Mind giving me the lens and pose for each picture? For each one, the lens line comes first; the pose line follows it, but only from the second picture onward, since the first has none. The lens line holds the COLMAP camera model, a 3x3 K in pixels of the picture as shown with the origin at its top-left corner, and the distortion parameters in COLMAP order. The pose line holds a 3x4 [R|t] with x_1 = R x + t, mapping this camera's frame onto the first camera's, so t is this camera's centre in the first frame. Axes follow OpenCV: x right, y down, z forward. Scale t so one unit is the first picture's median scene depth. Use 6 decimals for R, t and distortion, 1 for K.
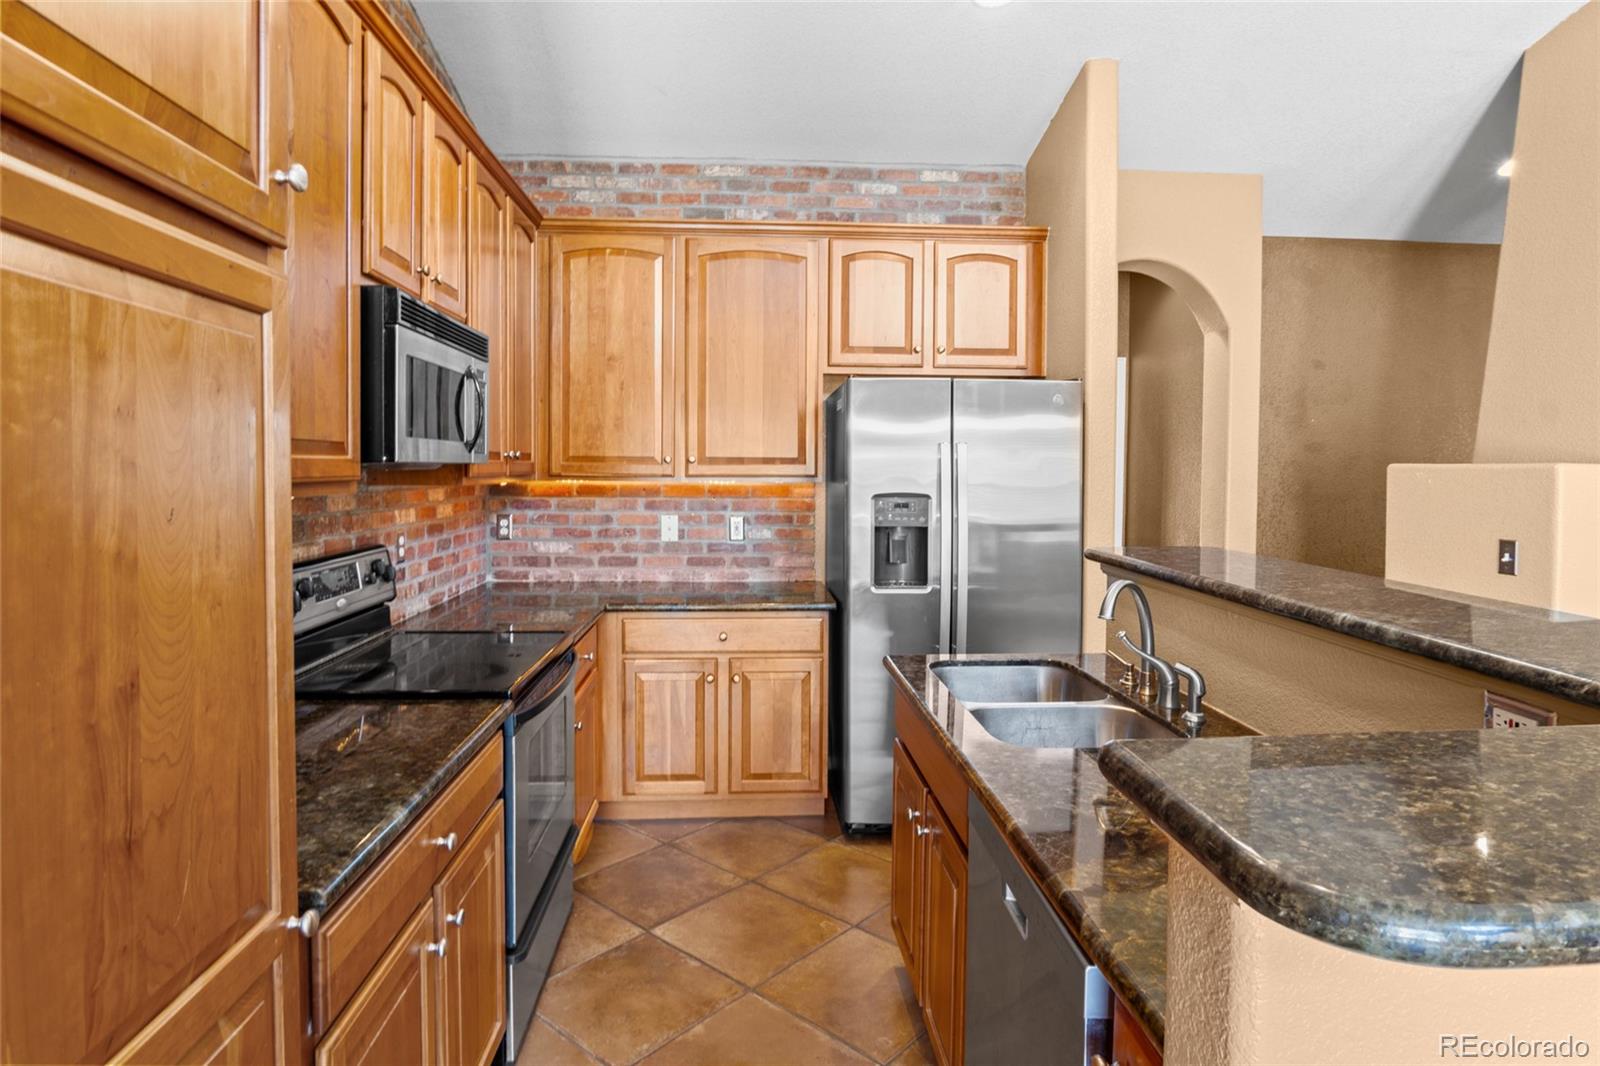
lens RADIAL K [[880.6, 0, 801.9], [0, 880.6, 527.0], [0, 0, 1]] dist [-0.033597, 0.008528]
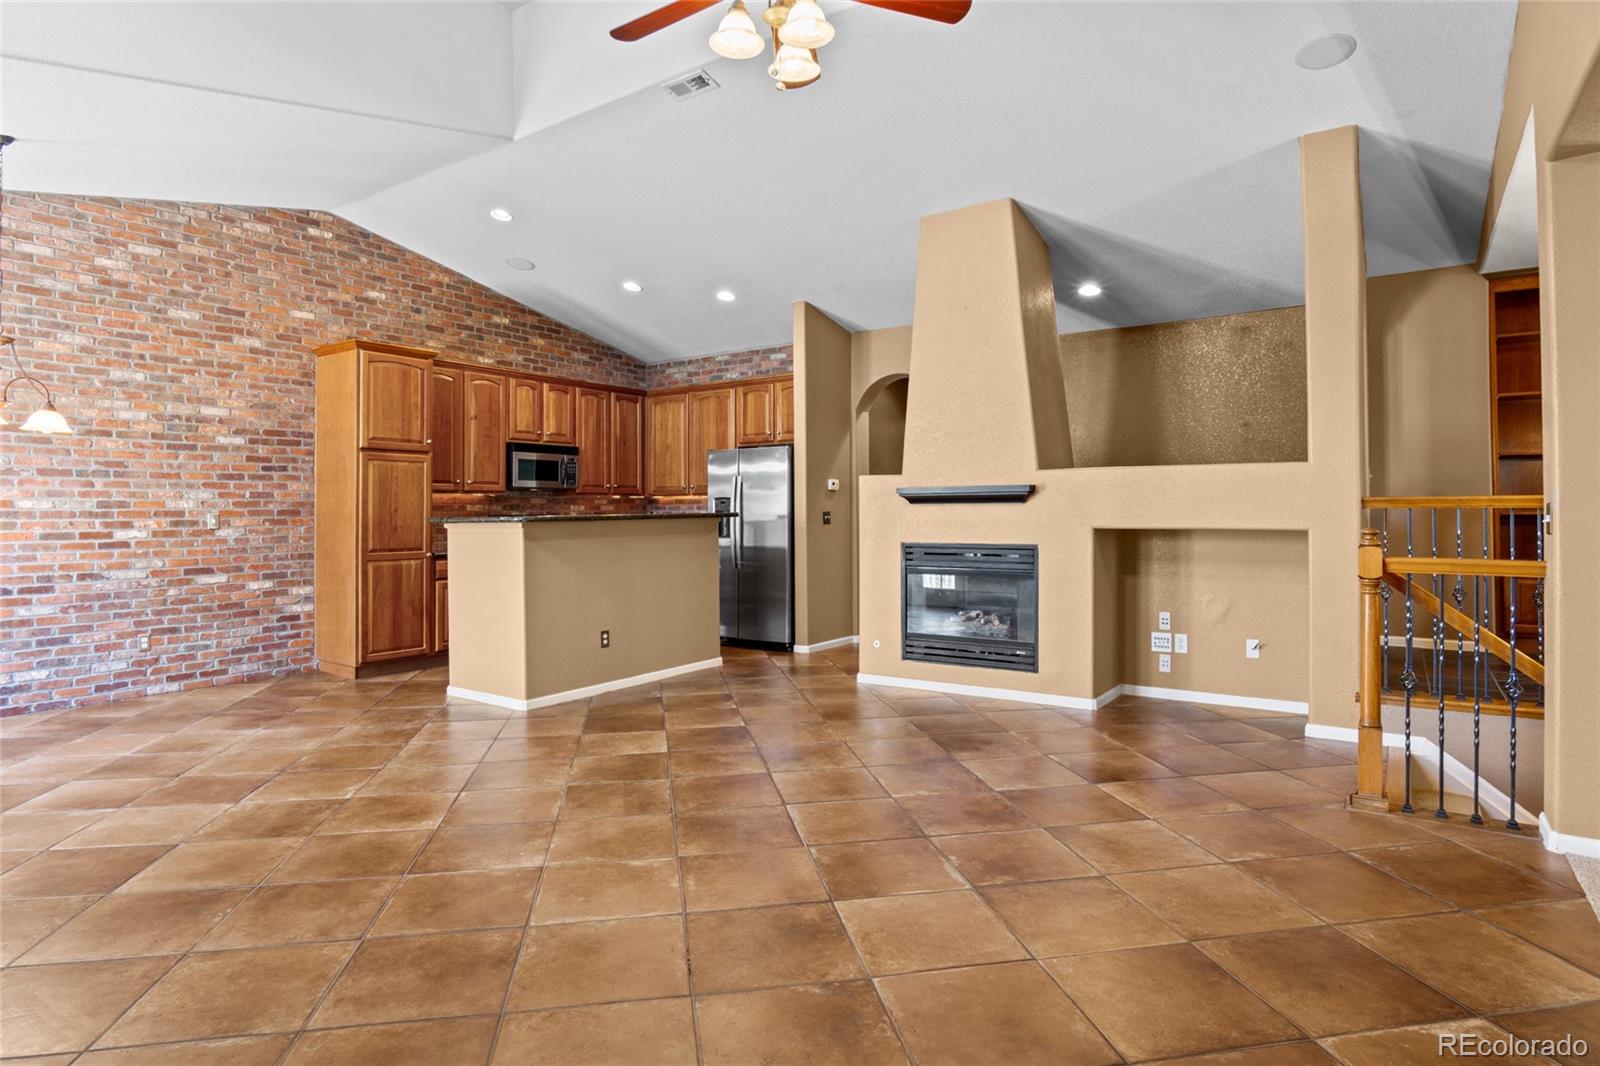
lens RADIAL K [[880.6, 0, 772.4], [0, 880.6, 501.8], [0, 0, 1]] dist [-0.033597, 0.008528]
pose [[0.772586, -0.018117, -0.634652, 1.433265], [-0.032554, 0.997148, -0.068094, 0.109621], [0.634075, 0.073269, 0.769793, -0.623389]]
